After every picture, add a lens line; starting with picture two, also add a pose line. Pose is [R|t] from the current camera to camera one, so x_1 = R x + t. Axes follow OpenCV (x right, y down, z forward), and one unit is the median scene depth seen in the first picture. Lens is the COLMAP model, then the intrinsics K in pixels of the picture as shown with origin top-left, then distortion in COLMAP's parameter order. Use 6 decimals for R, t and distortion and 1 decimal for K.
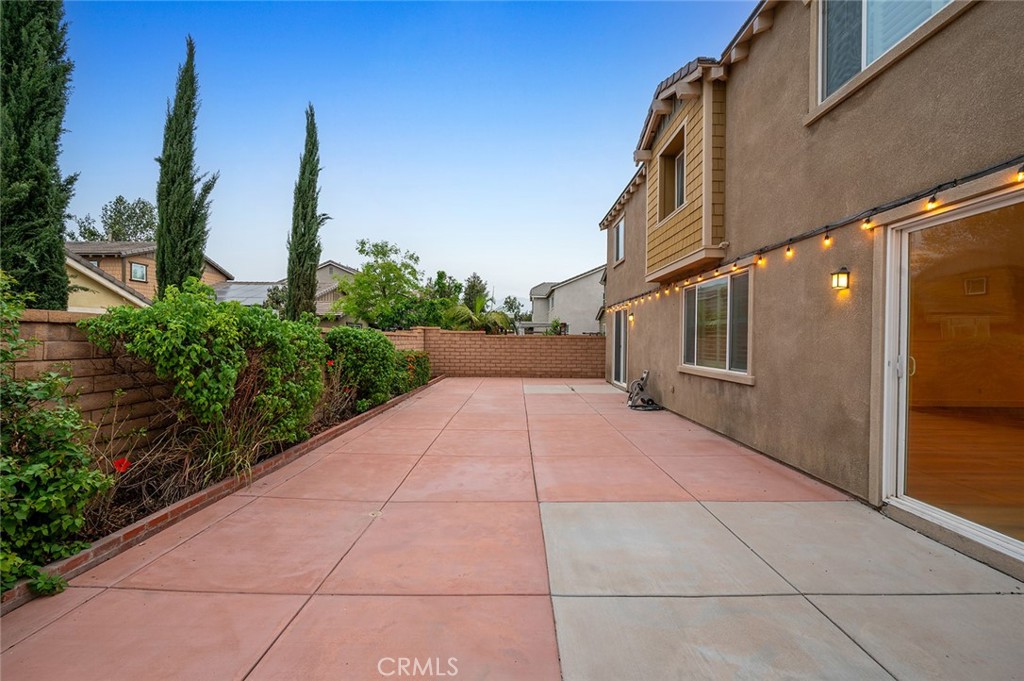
lens RADIAL K [[438.9, 0, 512.0], [0, 438.9, 340.5], [0, 0, 1]] dist [-0.000381, -0.000118]
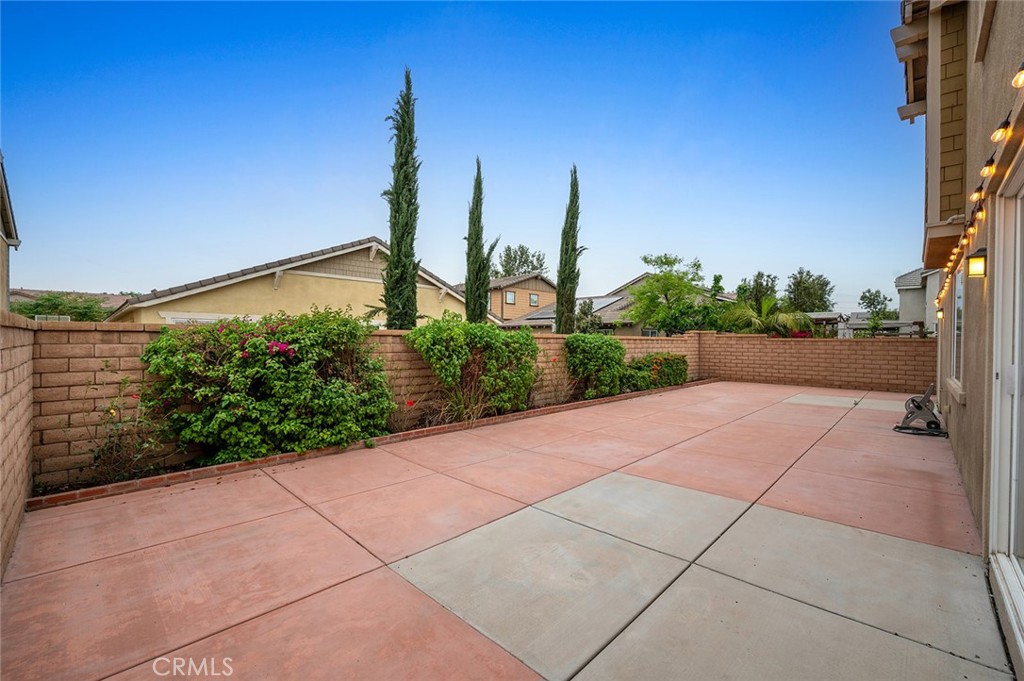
lens RADIAL K [[418.0, 0, 512.0], [0, 418.0, 340.5], [0, 0, 1]] dist [-0.001010, -0.000041]
pose [[0.723786, -0.003210, -0.690017, 0.505001], [-0.002533, 0.999970, -0.007308, -0.000663], [0.690019, 0.007037, 0.723757, -0.063344]]
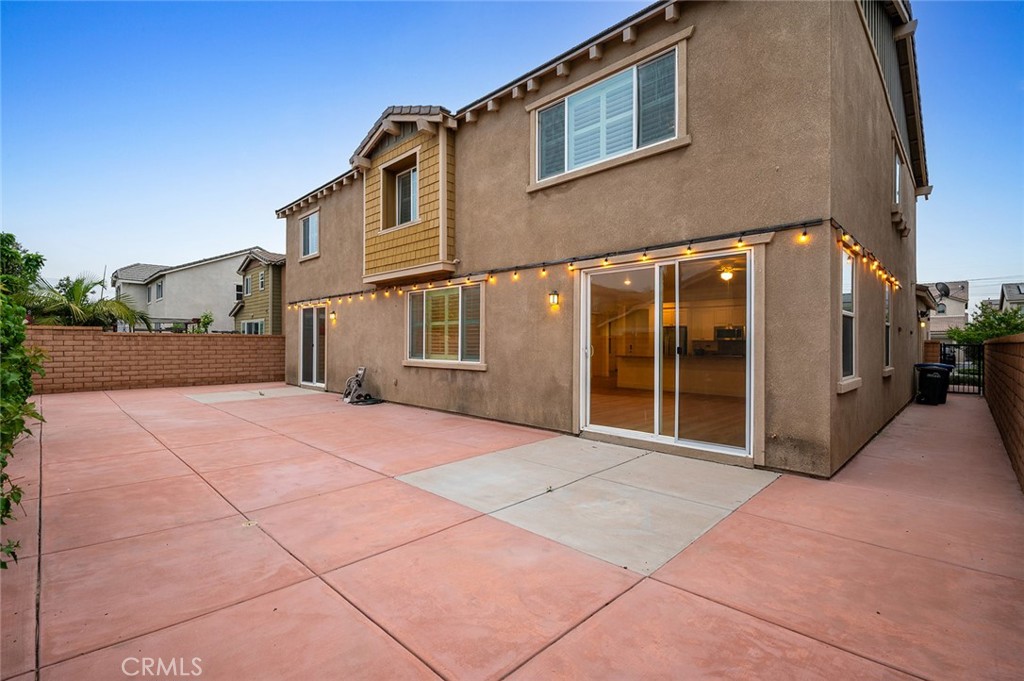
lens RADIAL K [[463.5, 0, 512.0], [0, 463.5, 340.5], [0, 0, 1]] dist [-0.002502, -0.000245]
pose [[0.695913, -0.002807, 0.718120, -0.431451], [0.003708, 0.999993, 0.000316, 0.009983], [-0.718116, 0.002443, 0.695919, -0.046016]]
